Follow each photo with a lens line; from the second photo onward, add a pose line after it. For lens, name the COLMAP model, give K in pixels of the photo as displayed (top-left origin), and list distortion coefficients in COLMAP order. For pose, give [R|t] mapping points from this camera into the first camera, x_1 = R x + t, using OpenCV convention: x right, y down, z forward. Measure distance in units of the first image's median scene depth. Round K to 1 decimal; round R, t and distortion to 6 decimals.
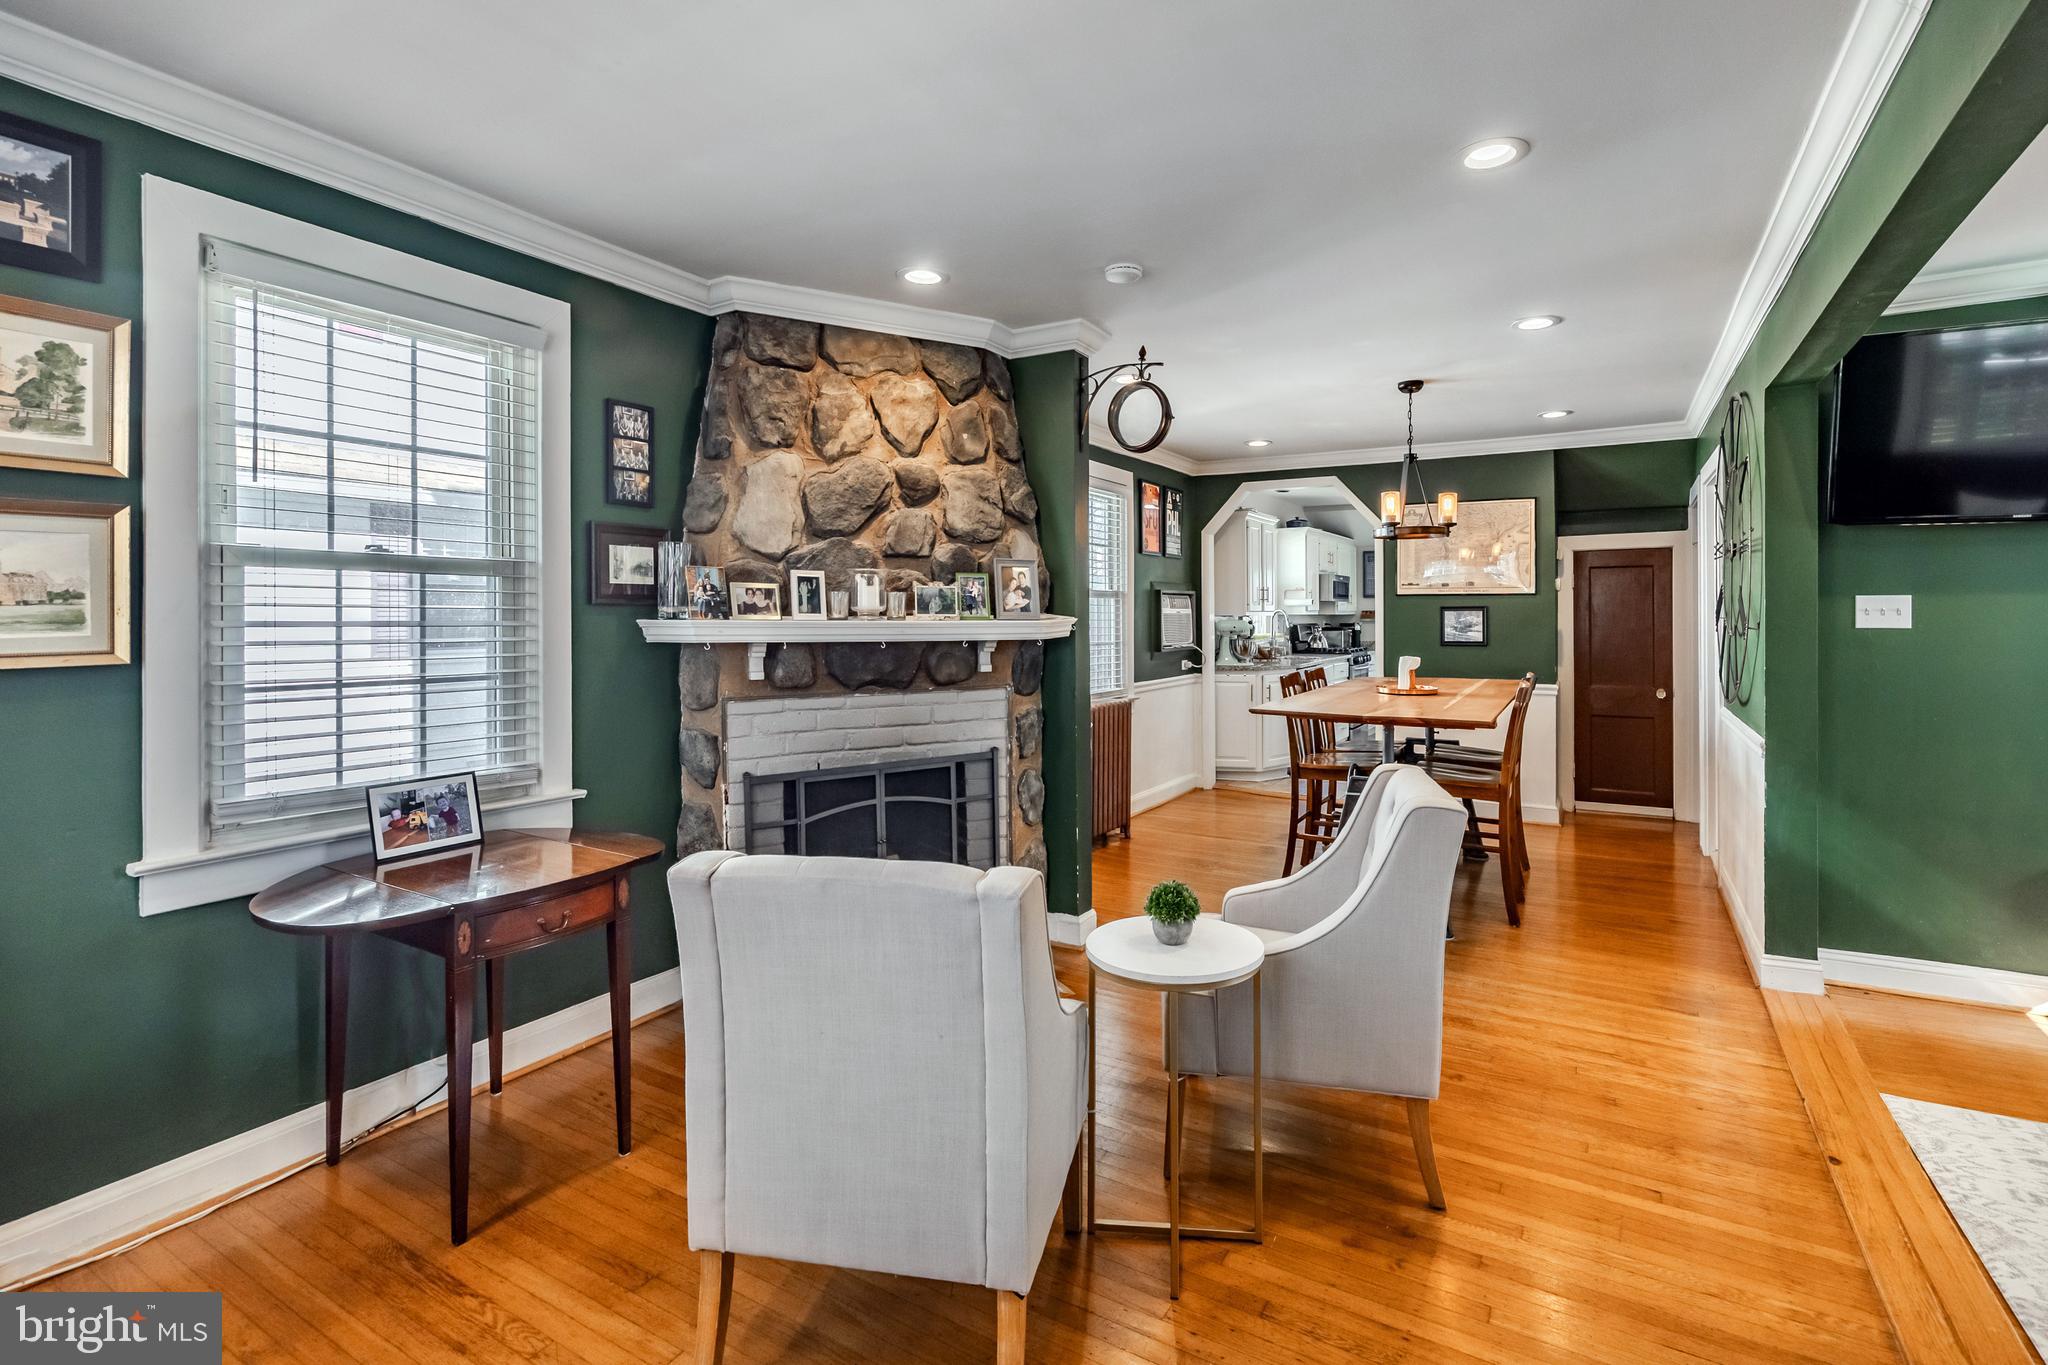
lens RADIAL K [[889.8, 0, 1140.1], [0, 889.8, 616.0], [0, 0, 1]] dist [-0.006888, 0.001317]
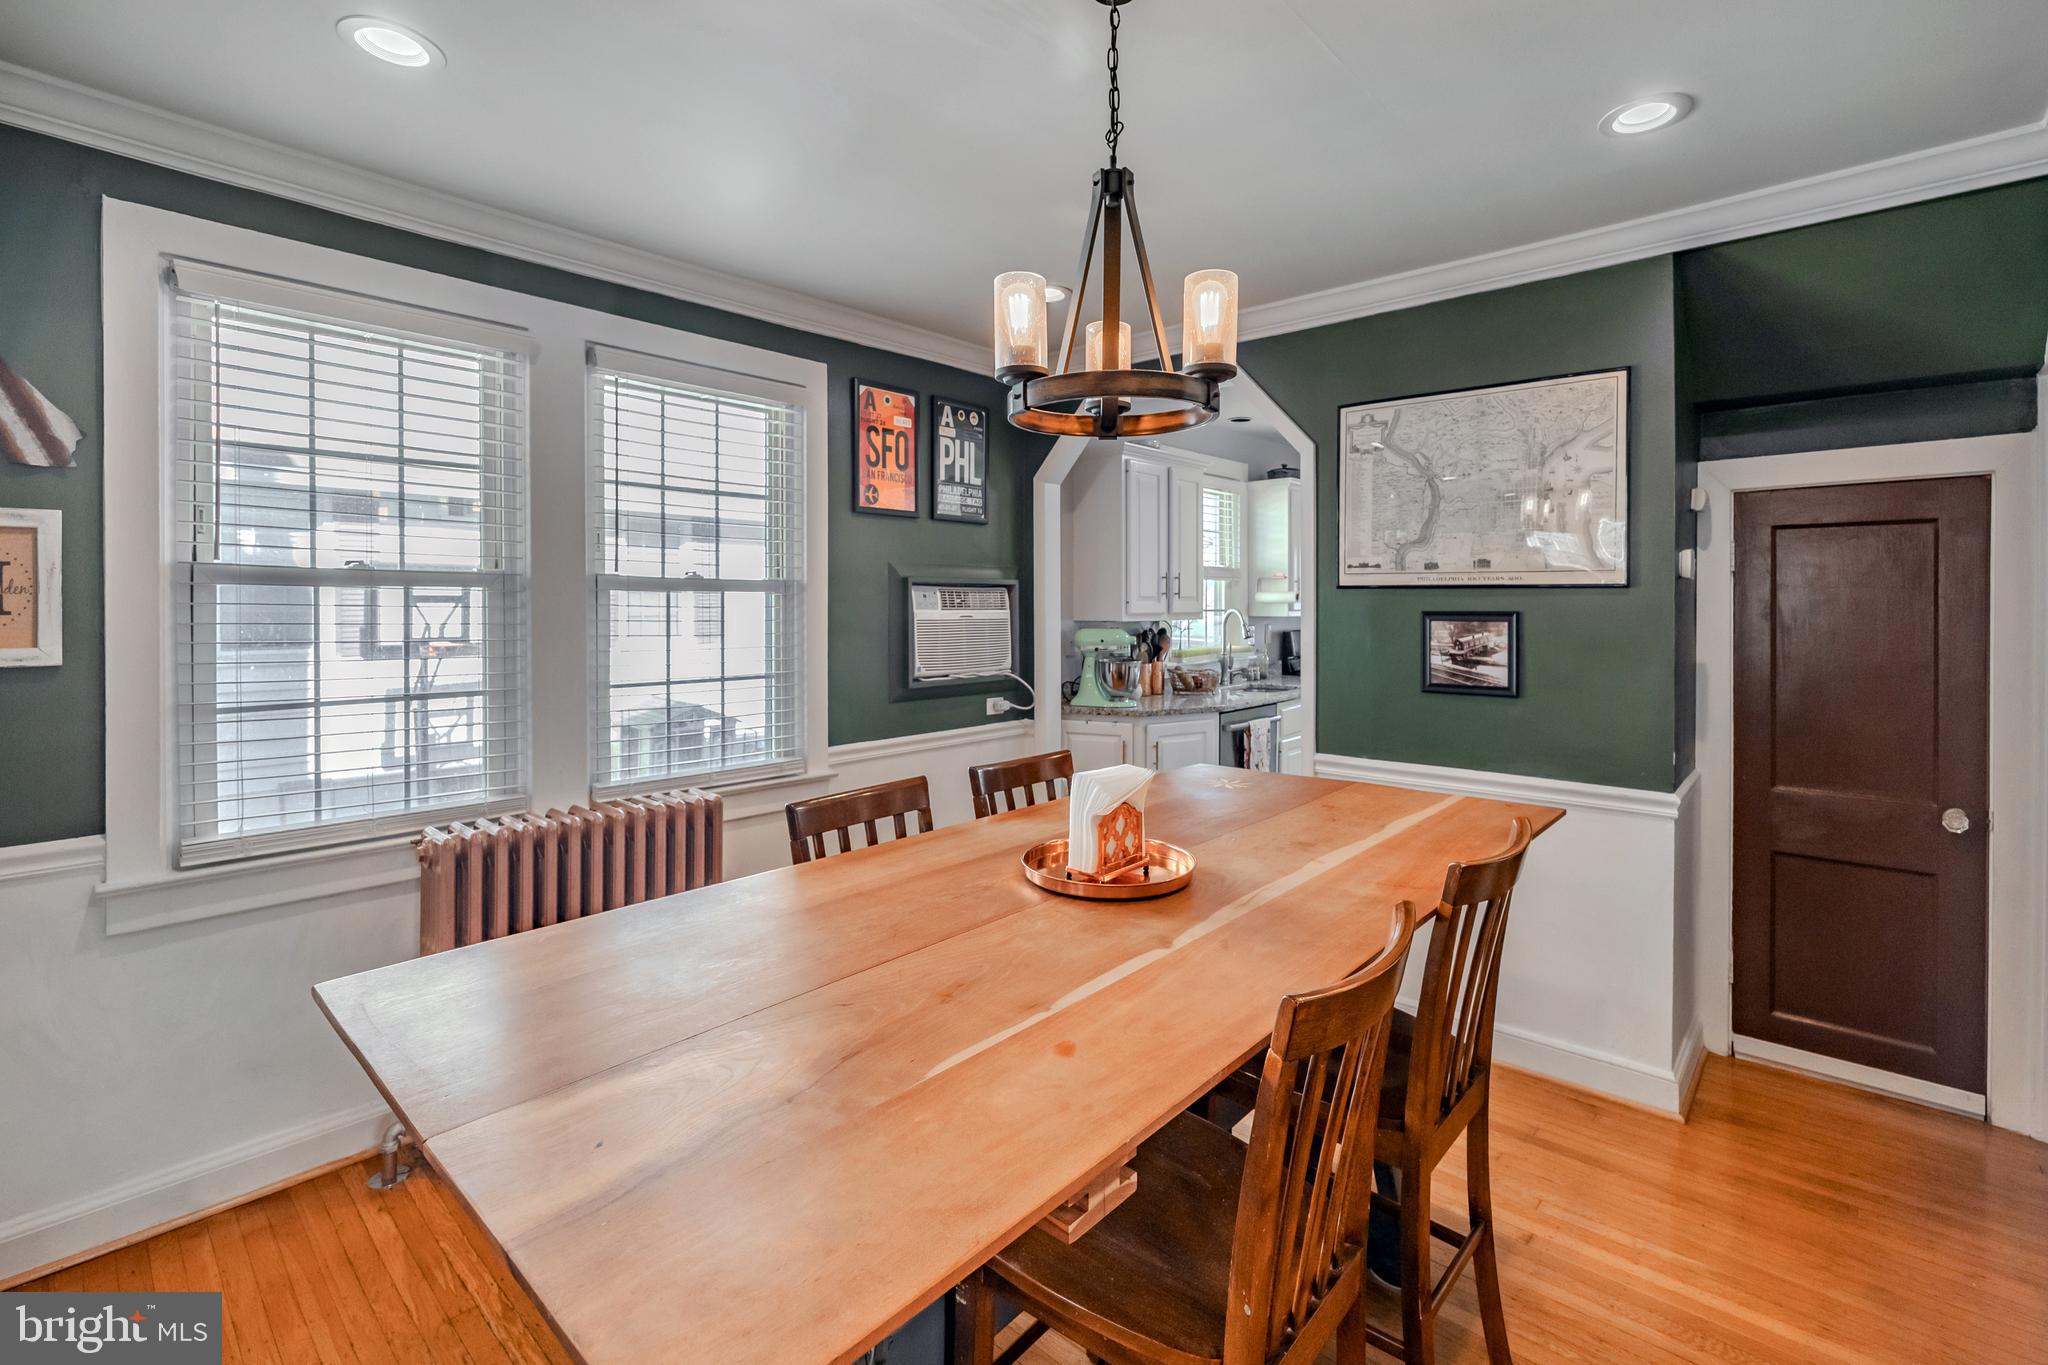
lens RADIAL K [[914.0, 0, 1085.8], [0, 914.0, 608.9], [0, 0, 1]] dist [-0.004455, -0.000472]
pose [[0.977423, 0.006073, -0.211205, 0.260941], [-0.005311, 0.999977, 0.004173, -0.012723], [0.211225, -0.002957, 0.977433, 0.469624]]
